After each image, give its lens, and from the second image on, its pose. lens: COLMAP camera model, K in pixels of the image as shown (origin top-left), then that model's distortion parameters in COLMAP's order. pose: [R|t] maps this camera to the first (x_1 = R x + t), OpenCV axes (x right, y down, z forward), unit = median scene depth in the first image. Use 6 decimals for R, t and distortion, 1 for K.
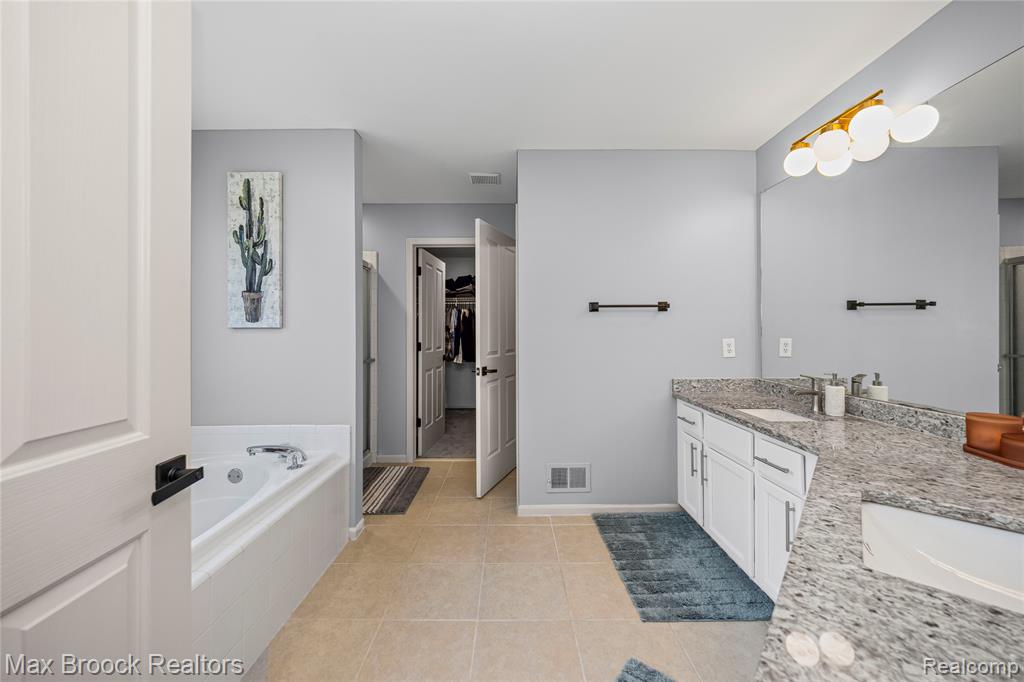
lens RADIAL K [[387.7, 0, 514.6], [0, 387.7, 329.5], [0, 0, 1]] dist [-0.003976, -0.000283]
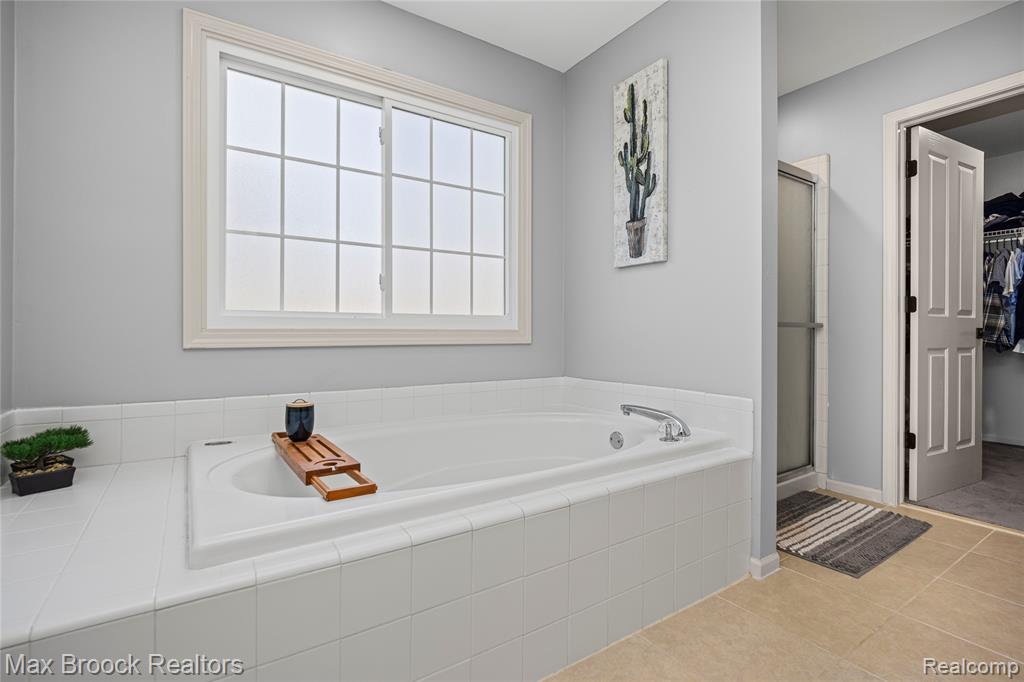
lens RADIAL K [[477.6, 0, 514.0], [0, 477.6, 335.6], [0, 0, 1]] dist [-0.001080, -0.001111]
pose [[0.547595, 0.004092, -0.836733, 0.022426], [-0.000997, 0.999991, 0.004238, 0.140052], [0.836743, -0.001487, 0.547594, 0.235311]]
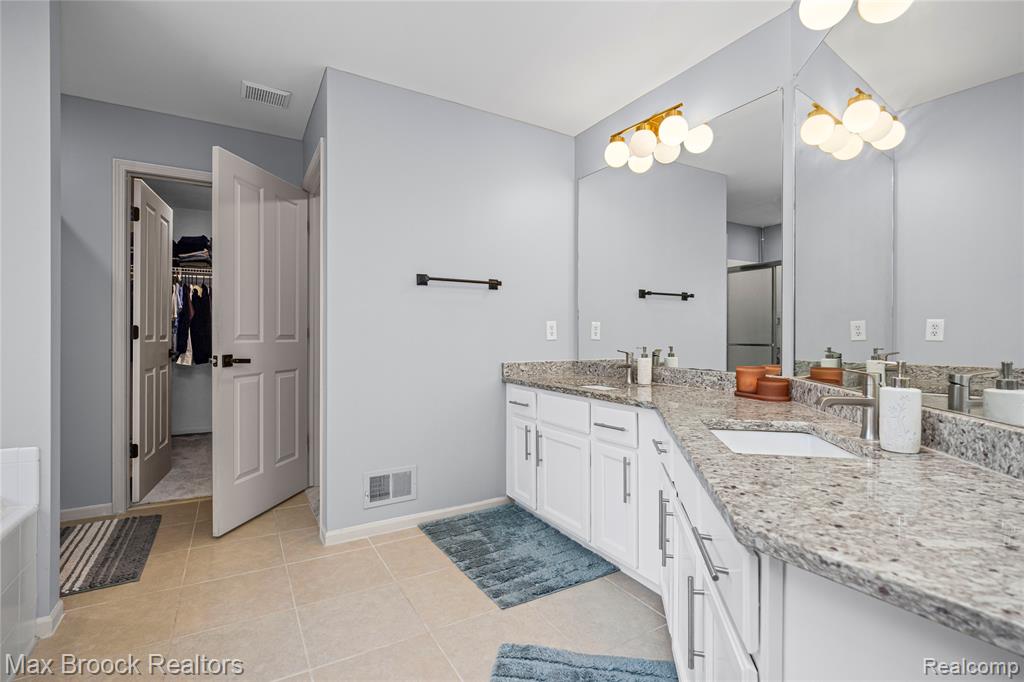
lens RADIAL K [[477.6, 0, 514.0], [0, 477.6, 335.6], [0, 0, 1]] dist [-0.001080, -0.001111]
pose [[0.860157, 0.007525, 0.509975, -0.176003], [-0.008560, 0.999963, -0.000317, 0.072268], [-0.509958, -0.004093, 0.860189, 0.000256]]
